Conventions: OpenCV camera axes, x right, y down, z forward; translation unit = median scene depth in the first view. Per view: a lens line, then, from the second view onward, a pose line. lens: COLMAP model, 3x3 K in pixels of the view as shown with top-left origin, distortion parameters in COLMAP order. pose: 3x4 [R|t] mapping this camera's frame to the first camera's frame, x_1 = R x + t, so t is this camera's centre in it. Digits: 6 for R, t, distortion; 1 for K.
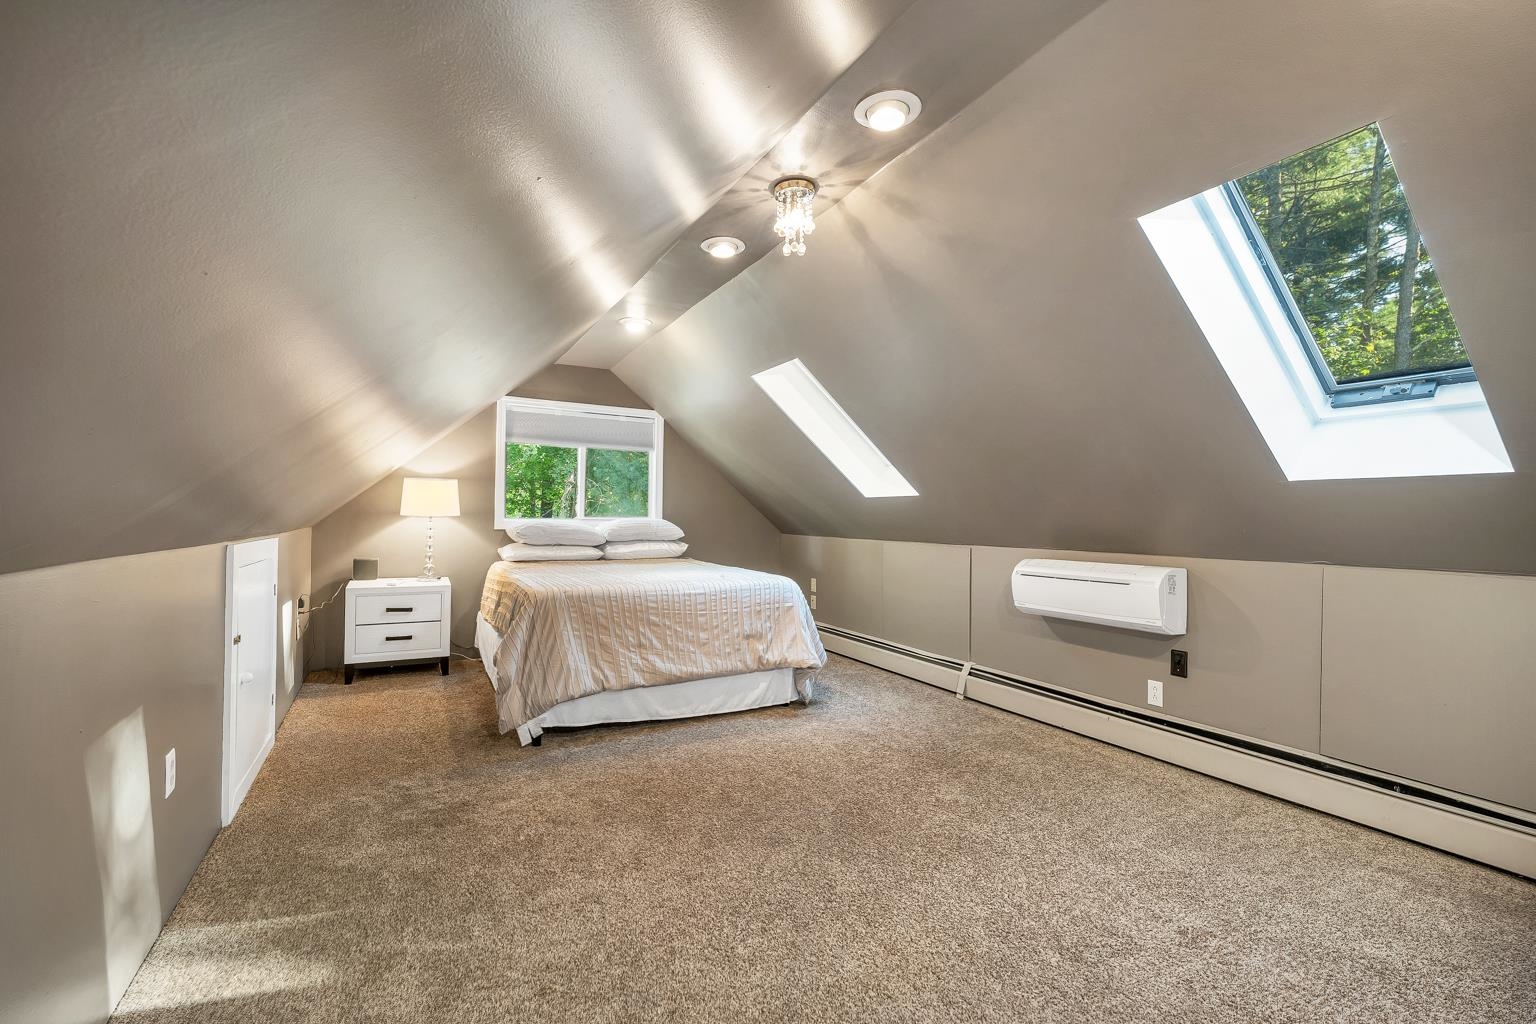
lens RADIAL K [[648.5, 0, 764.3], [0, 648.5, 511.1], [0, 0, 1]] dist [-0.000704, -0.000165]
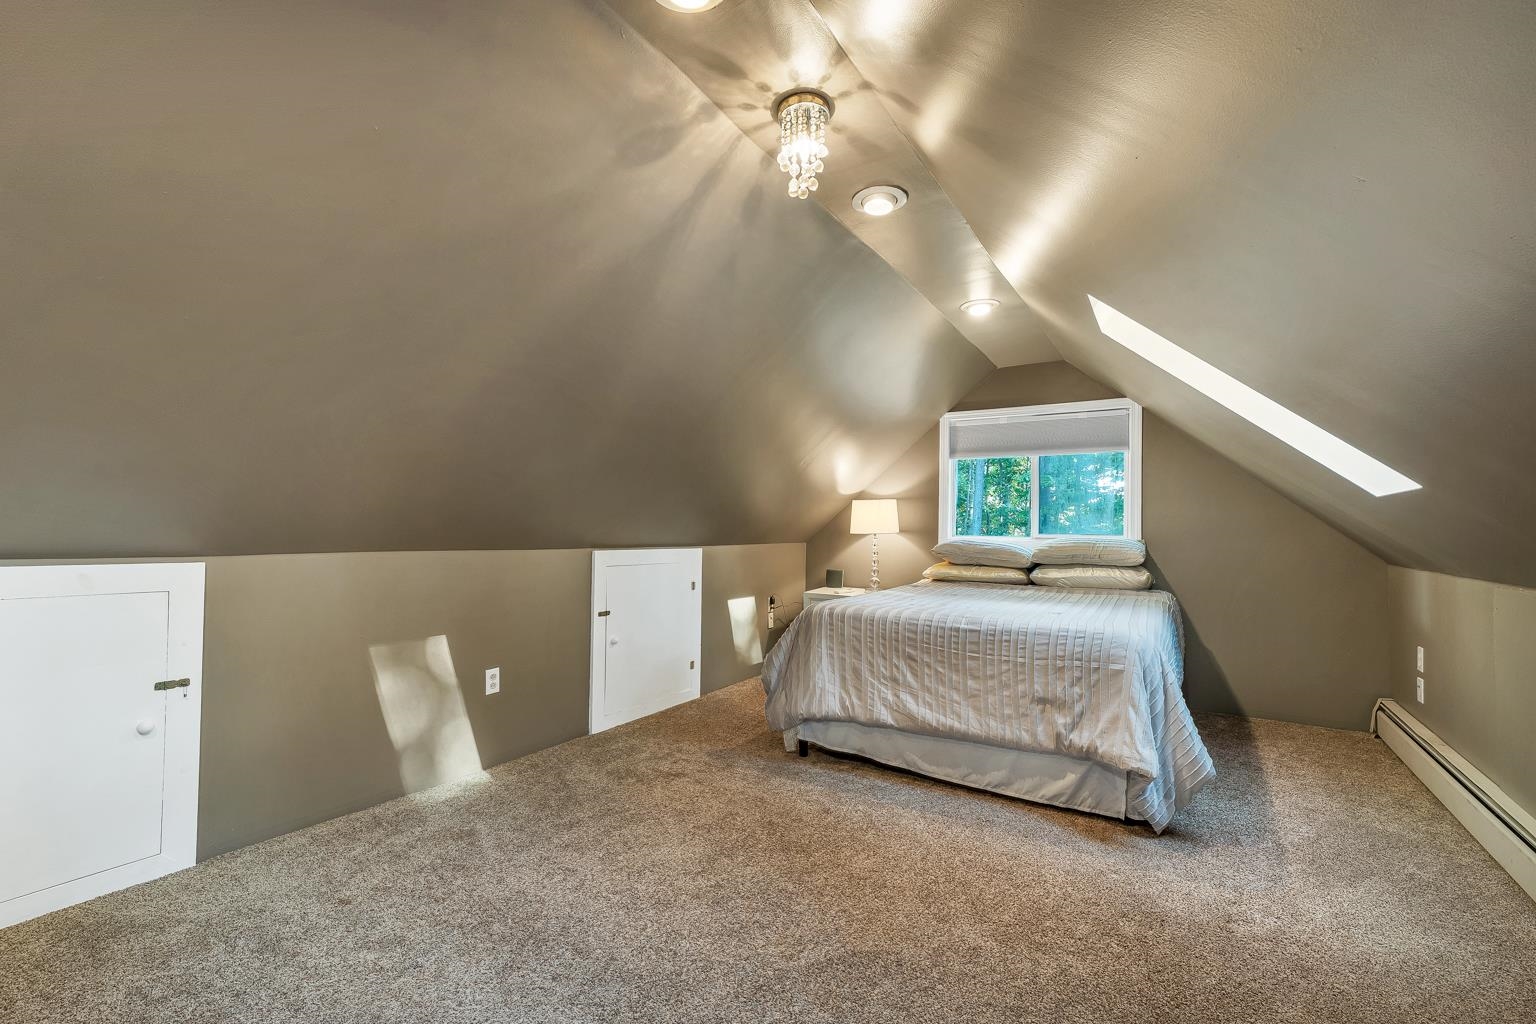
lens RADIAL K [[648.5, 0, 769.2], [0, 648.5, 517.5], [0, 0, 1]] dist [-0.000704, -0.000165]
pose [[0.488379, -0.023519, -0.872315, 0.452621], [0.002809, 0.999674, -0.025380, 0.009465], [0.872627, 0.009945, 0.488285, 0.385268]]
